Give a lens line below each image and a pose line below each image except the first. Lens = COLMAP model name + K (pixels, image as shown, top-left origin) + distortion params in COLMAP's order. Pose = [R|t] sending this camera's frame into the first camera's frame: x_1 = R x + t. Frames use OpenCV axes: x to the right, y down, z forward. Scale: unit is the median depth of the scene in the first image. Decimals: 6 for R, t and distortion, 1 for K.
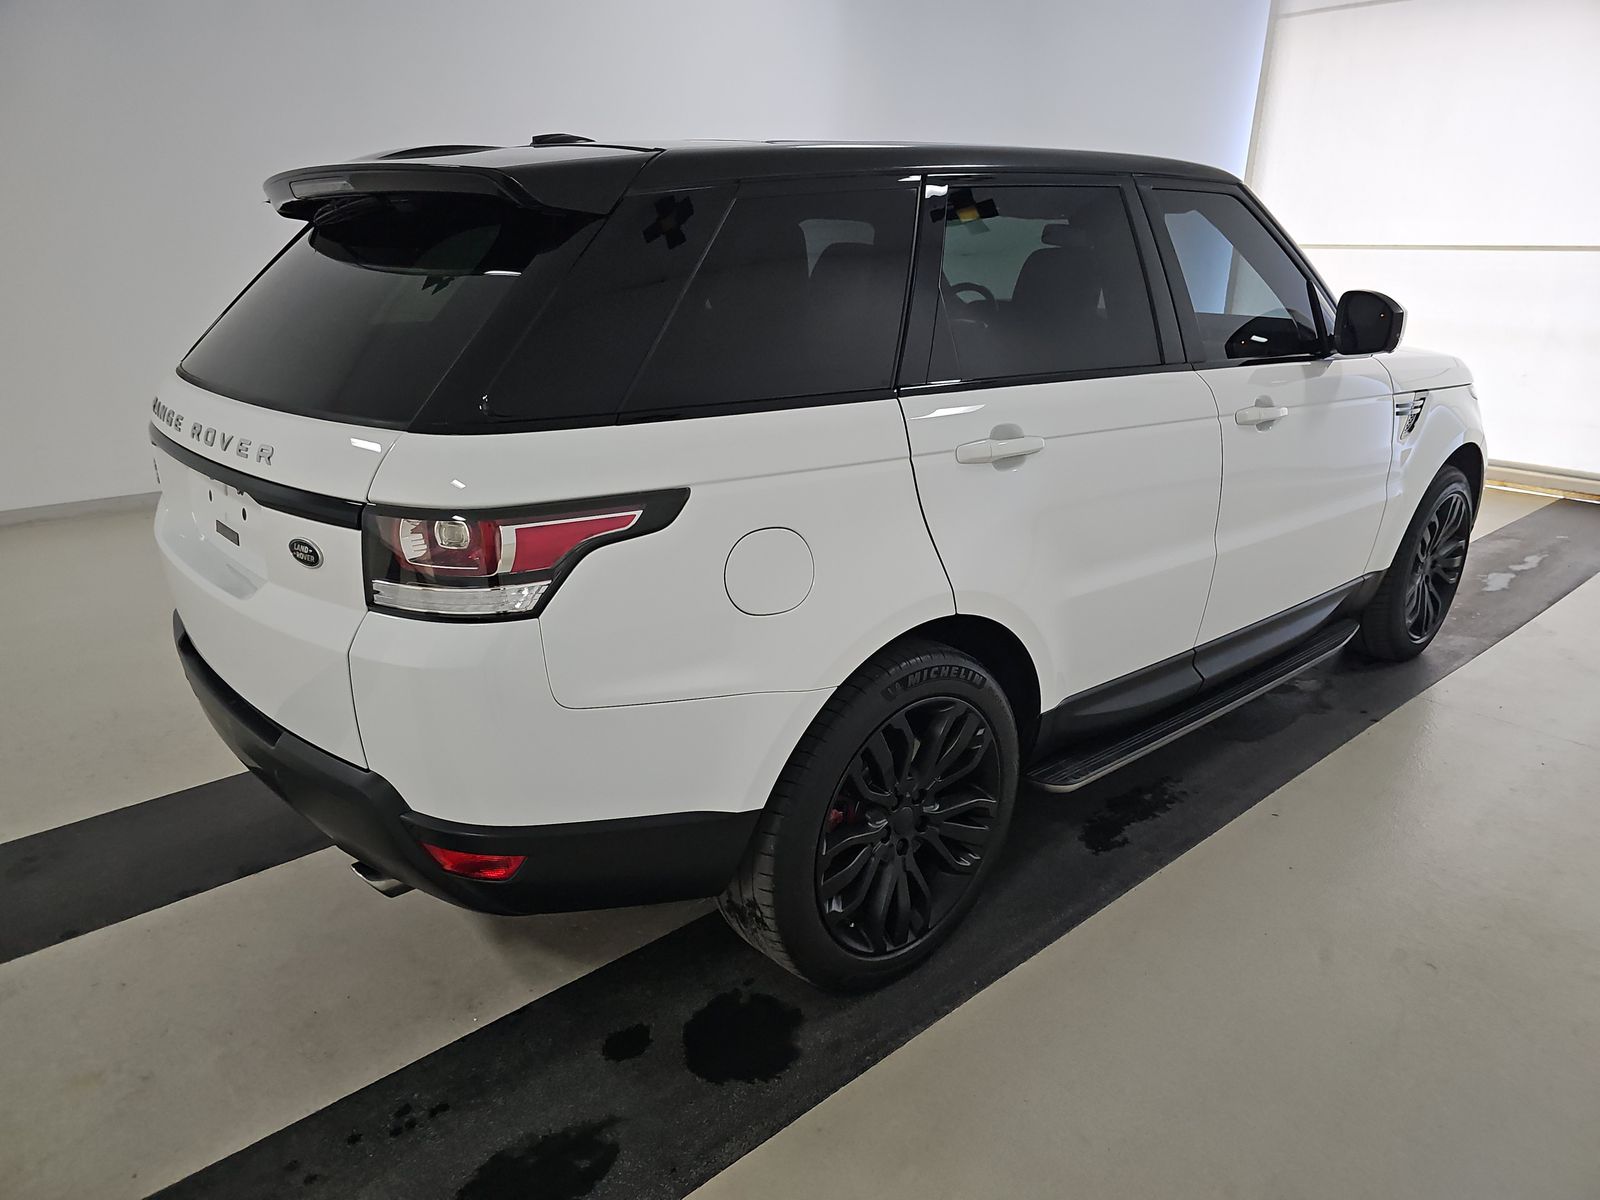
lens RADIAL K [[1084.6, 0, 797.1], [0, 1084.6, 598.8], [0, 0, 1]] dist [0.000646, 0.003007]
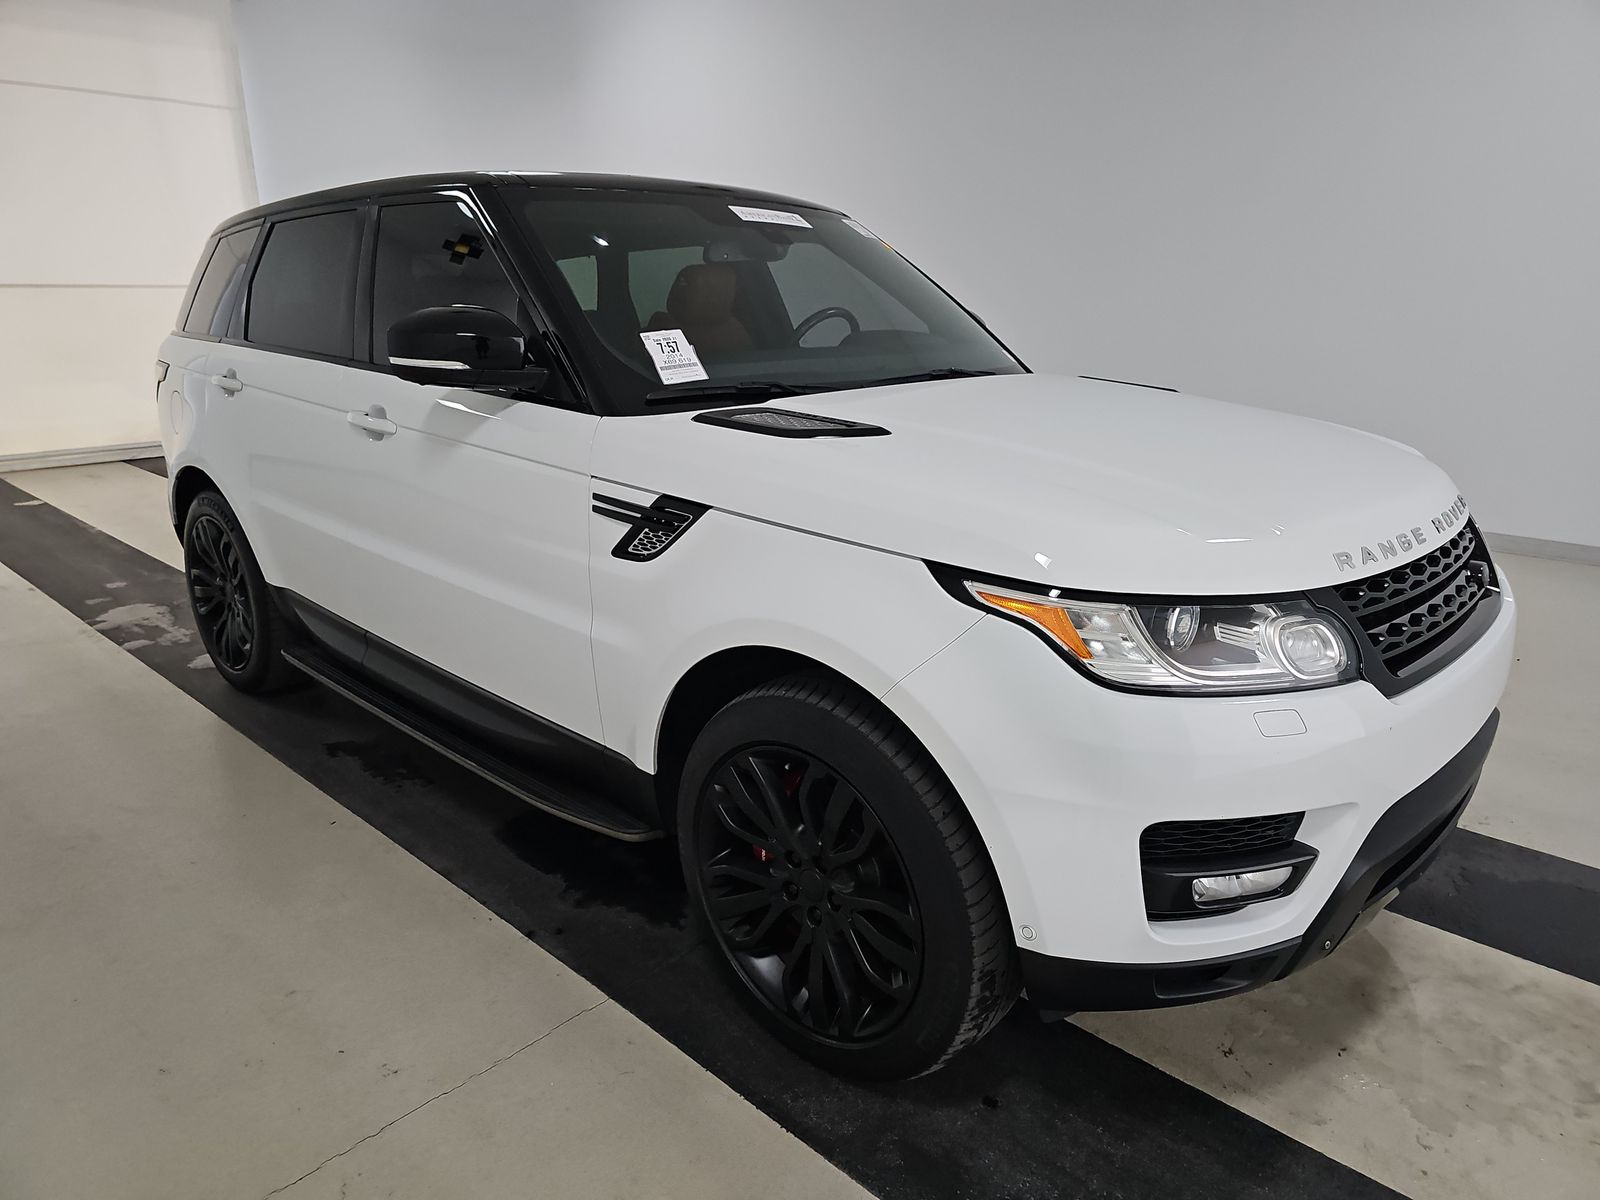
lens RADIAL K [[1170.4, 0, 831.1], [0, 1170.4, 596.0], [0, 0, 1]] dist [-0.013646, -0.002490]
pose [[0.027424, 0.208578, -0.977621, 1.533166], [-0.293525, 0.936557, 0.191583, -0.351146], [0.955558, 0.281702, 0.086907, 1.347331]]
